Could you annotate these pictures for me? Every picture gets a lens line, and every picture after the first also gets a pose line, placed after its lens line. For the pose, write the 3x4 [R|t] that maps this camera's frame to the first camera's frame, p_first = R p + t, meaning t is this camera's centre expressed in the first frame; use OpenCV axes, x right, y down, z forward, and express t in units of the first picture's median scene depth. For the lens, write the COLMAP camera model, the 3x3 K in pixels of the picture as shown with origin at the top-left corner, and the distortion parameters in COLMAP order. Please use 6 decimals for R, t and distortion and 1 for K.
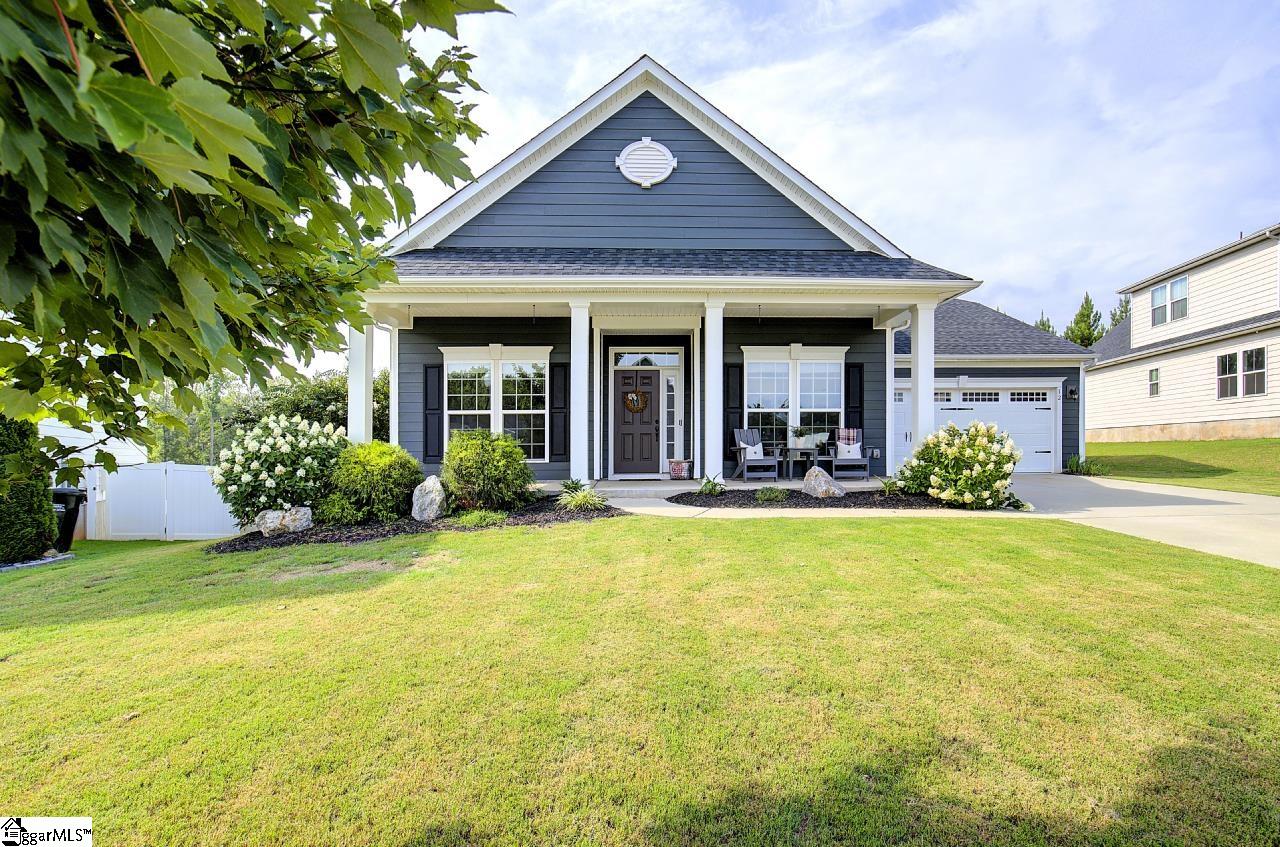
lens RADIAL K [[568.4, 0, 658.2], [0, 568.4, 435.0], [0, 0, 1]] dist [-0.001237, -0.000347]
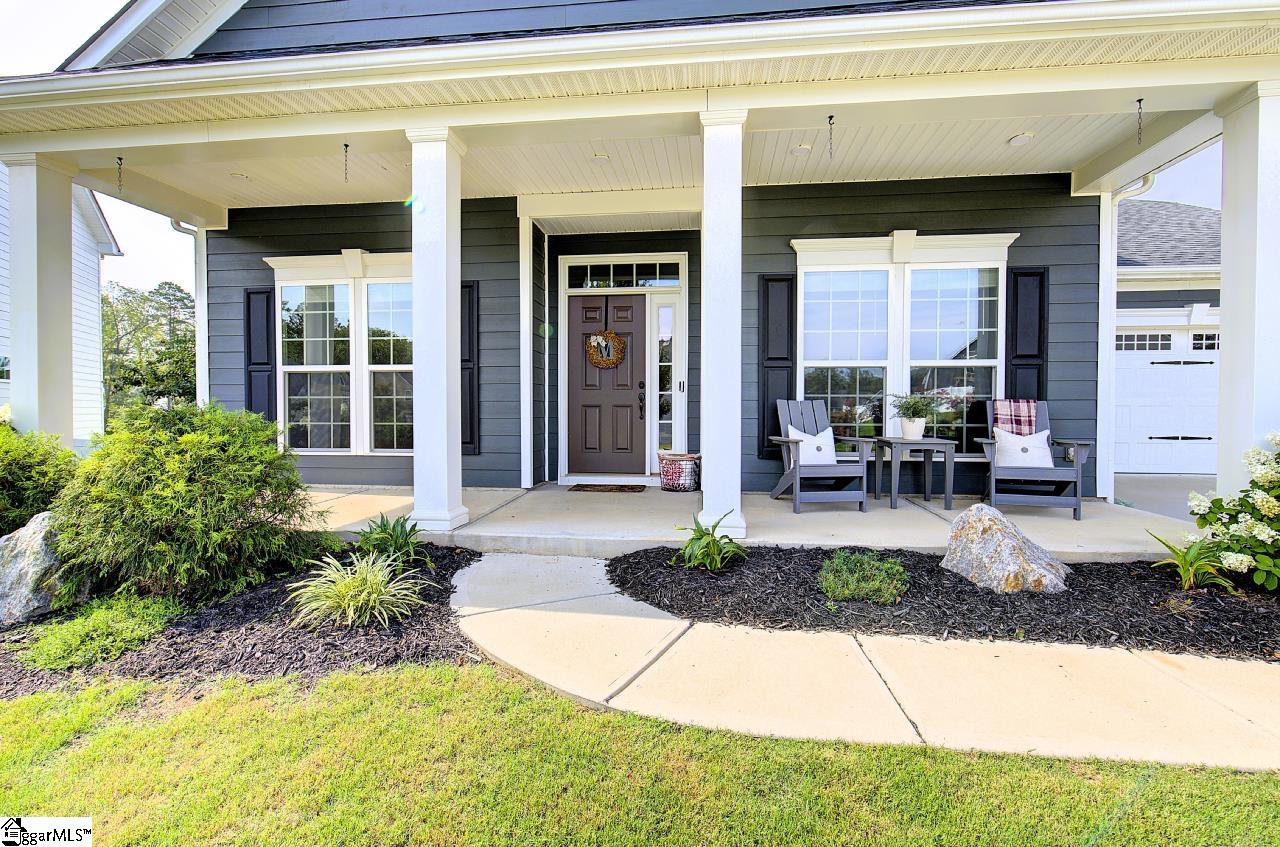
lens RADIAL K [[576.1, 0, 632.2], [0, 576.1, 407.8], [0, 0, 1]] dist [0.001216, -0.000604]
pose [[0.989830, 0.007313, -0.142068, 0.096222], [-0.004265, 0.999754, 0.021747, -0.017488], [0.142192, -0.020920, 0.989618, 0.572166]]
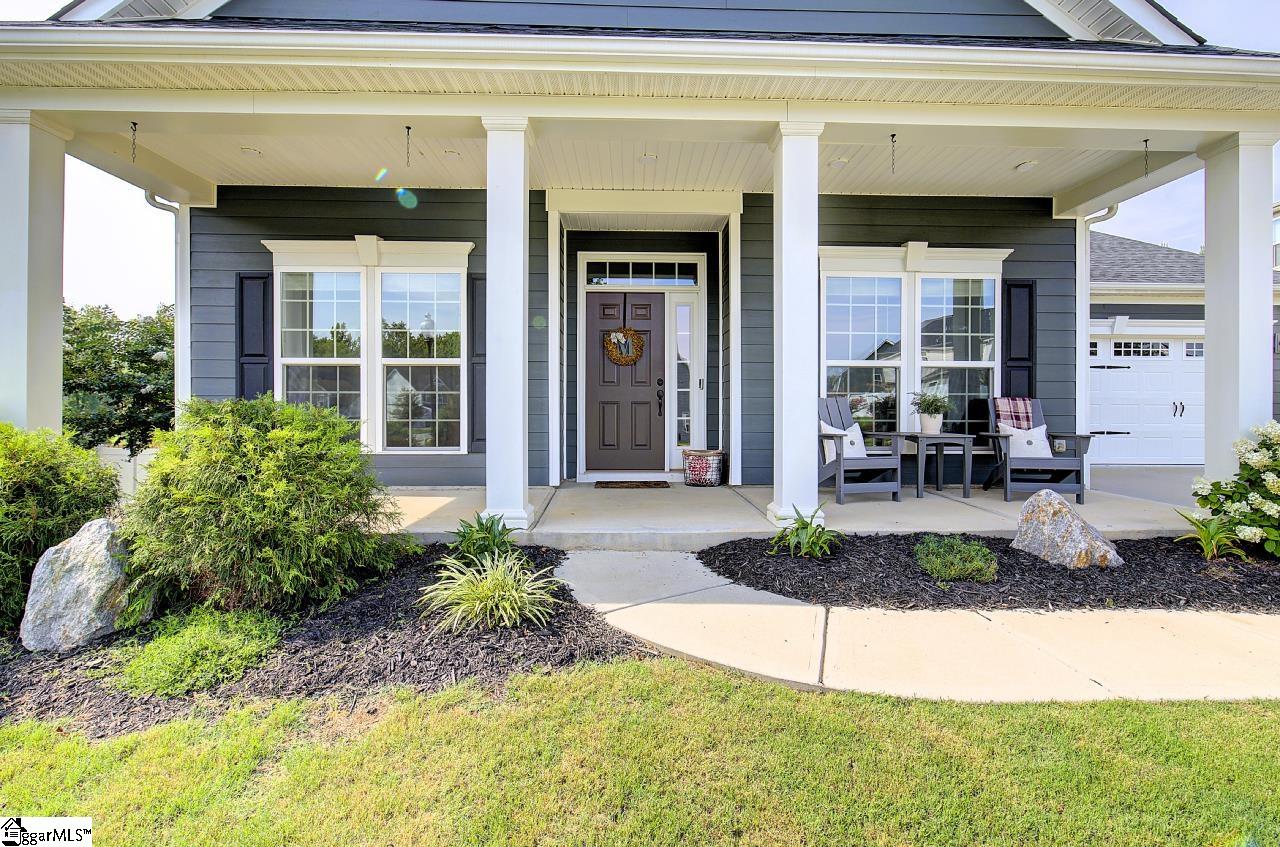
lens RADIAL K [[576.9, 0, 638.0], [0, 576.9, 396.9], [0, 0, 1]] dist [-0.000659, 0.000300]
pose [[0.999938, 0.009693, 0.005416, -0.036715], [-0.009711, 0.999947, 0.003379, -0.013488], [-0.005383, -0.003431, 0.999980, 0.556109]]
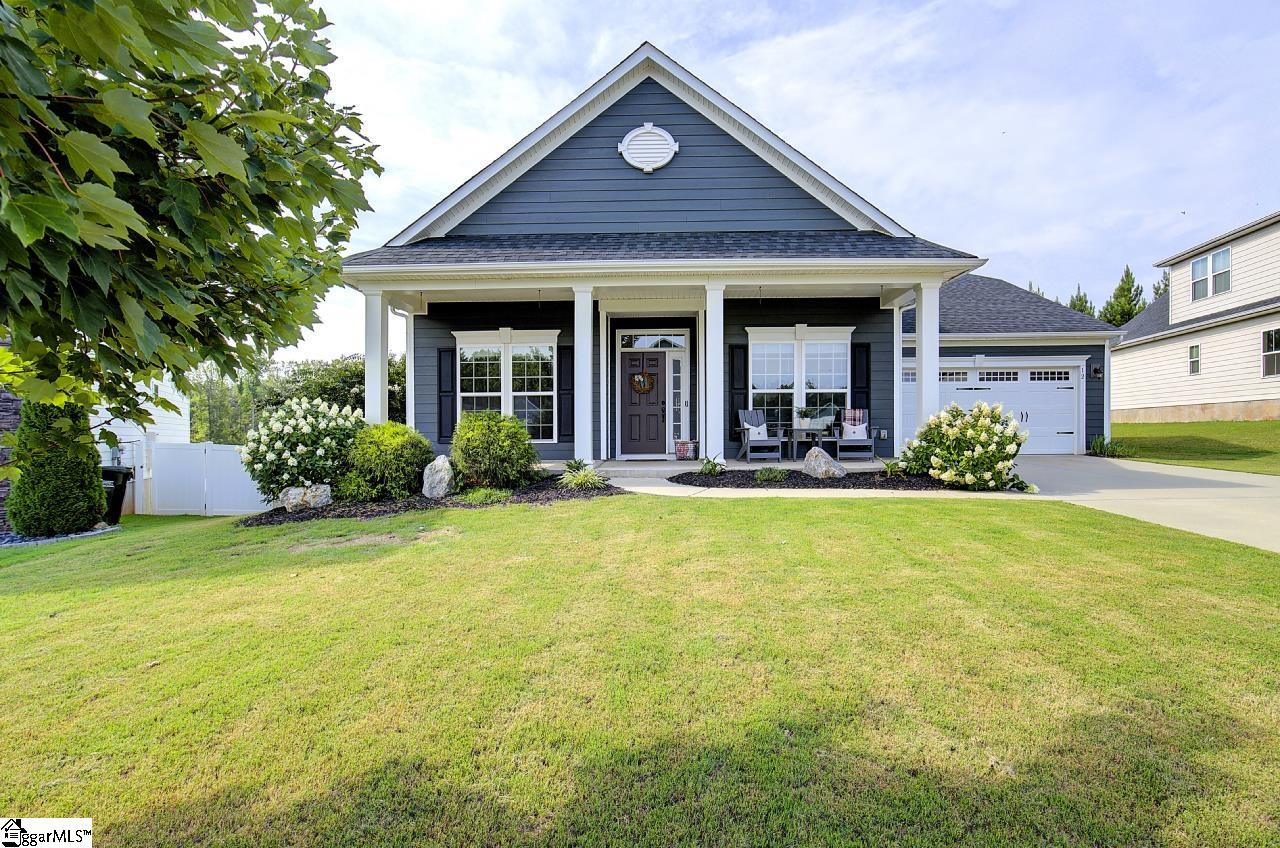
lens RADIAL K [[569.6, 0, 644.0], [0, 569.6, 419.8], [0, 0, 1]] dist [-0.001740, -0.000244]
pose [[0.998059, -0.001118, -0.062258, 0.036160], [0.001529, 0.999977, 0.006555, 0.000056], [0.062249, -0.006638, 0.998039, -0.020916]]
